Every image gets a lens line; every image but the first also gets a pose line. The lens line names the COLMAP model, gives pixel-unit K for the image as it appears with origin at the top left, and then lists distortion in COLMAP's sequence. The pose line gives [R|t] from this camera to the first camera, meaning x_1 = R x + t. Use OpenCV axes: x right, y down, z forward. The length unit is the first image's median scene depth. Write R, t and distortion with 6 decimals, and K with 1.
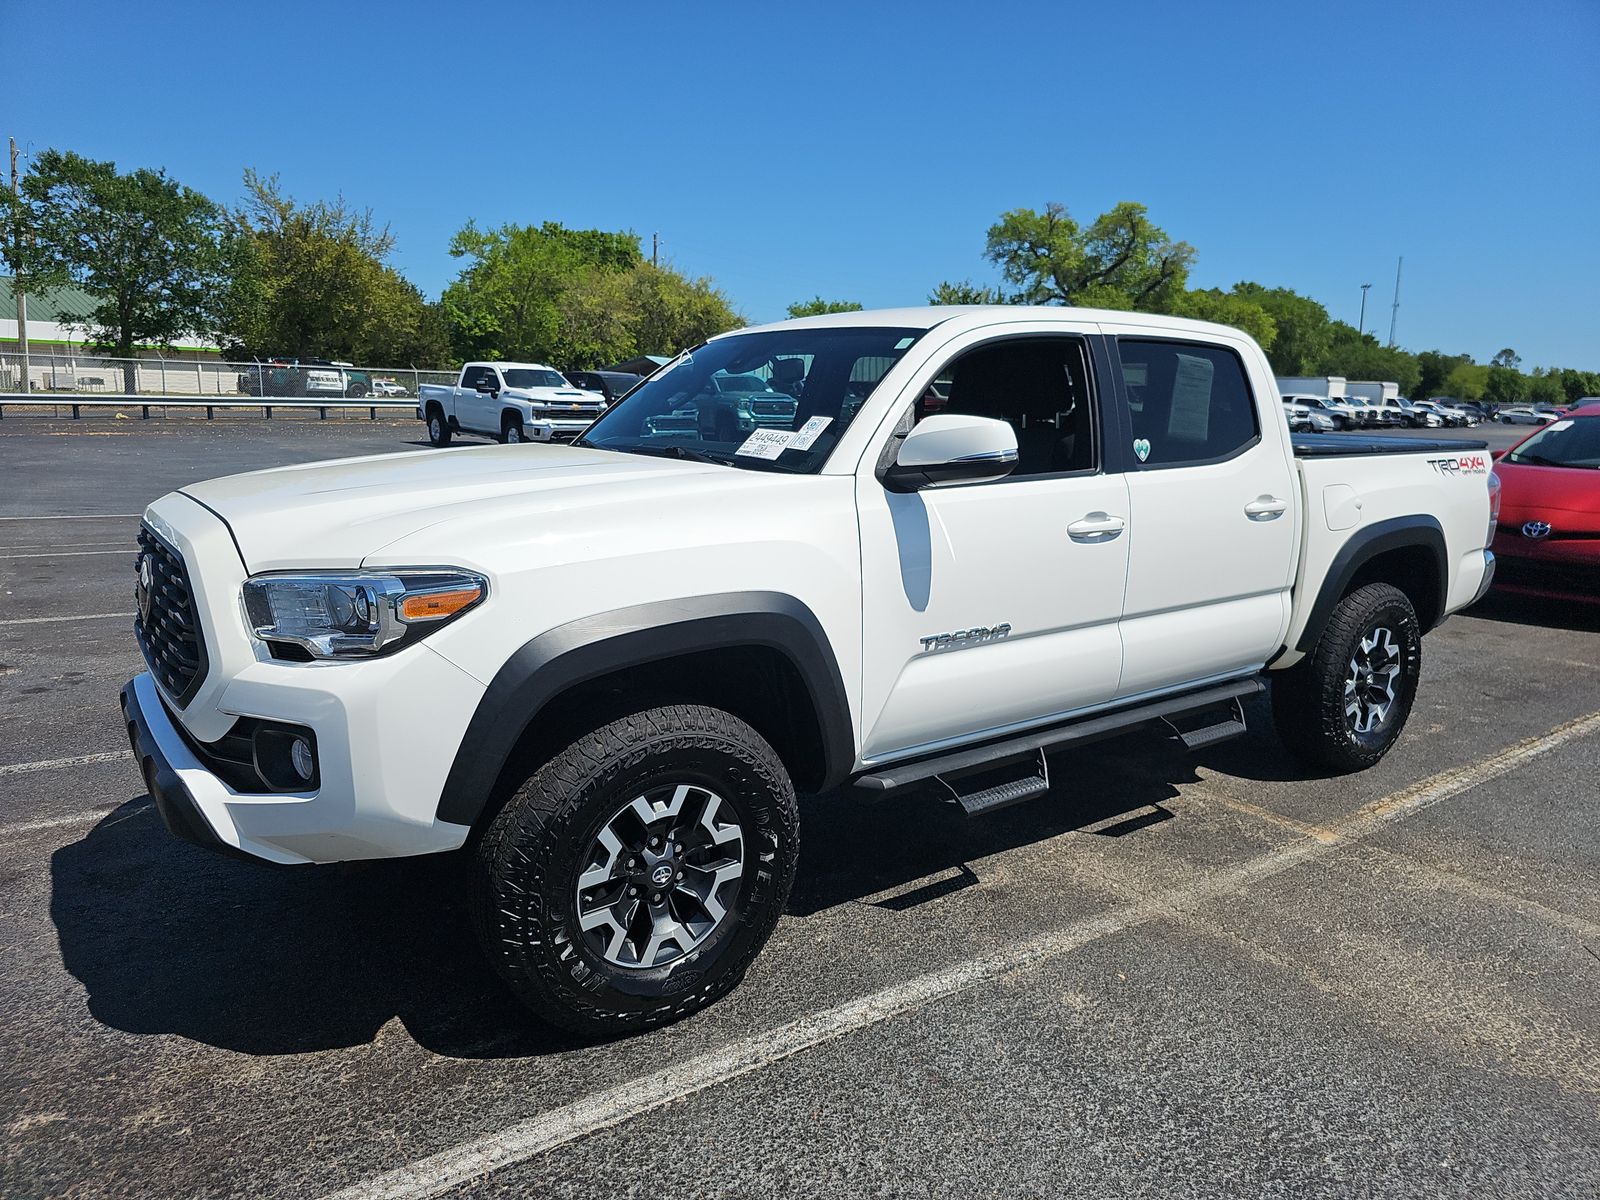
lens RADIAL K [[1045.8, 0, 800.0], [0, 1045.8, 600.0], [0, 0, 1]] dist [0.053191, -0.050990]
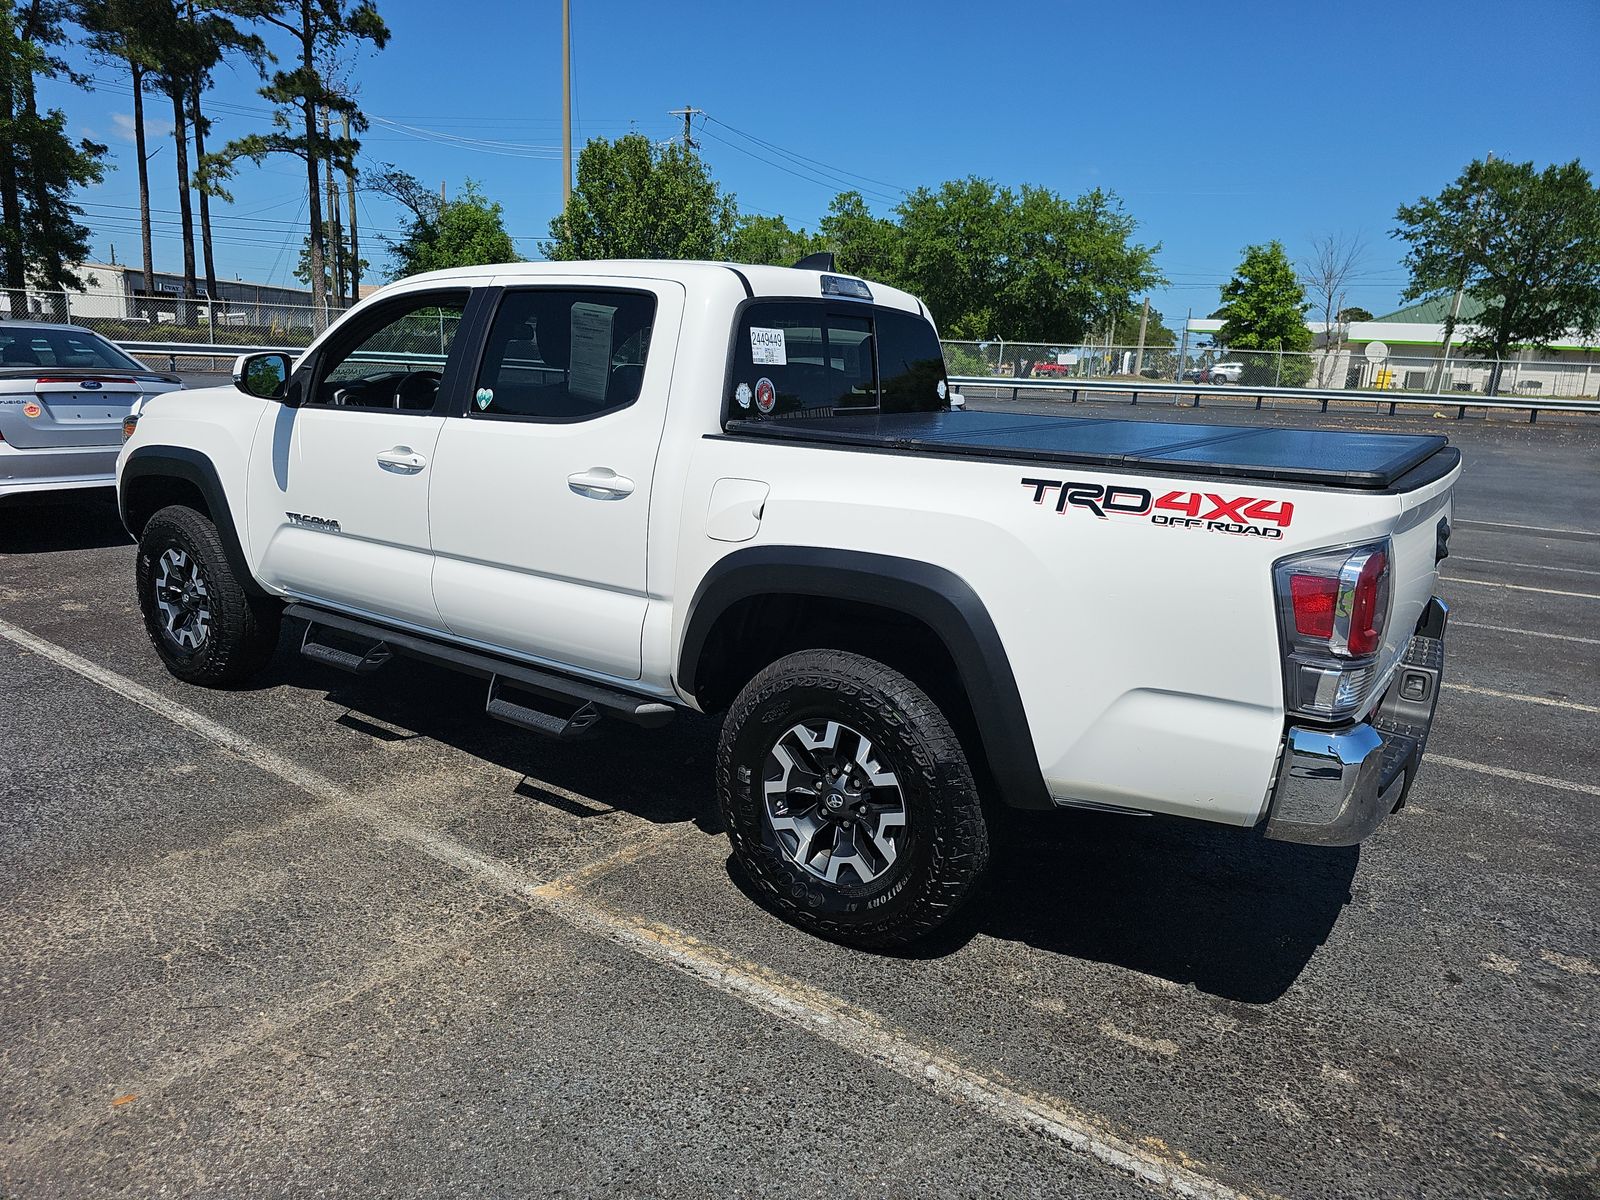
lens RADIAL K [[1047.4, 0, 798.2], [0, 1047.4, 568.4], [0, 0, 1]] dist [0.054629, -0.050787]
pose [[0.336547, 0.180476, -0.924210, 0.806599], [-0.211470, 0.970879, 0.112583, -0.093895], [0.917614, 0.157554, 0.364912, 0.539541]]
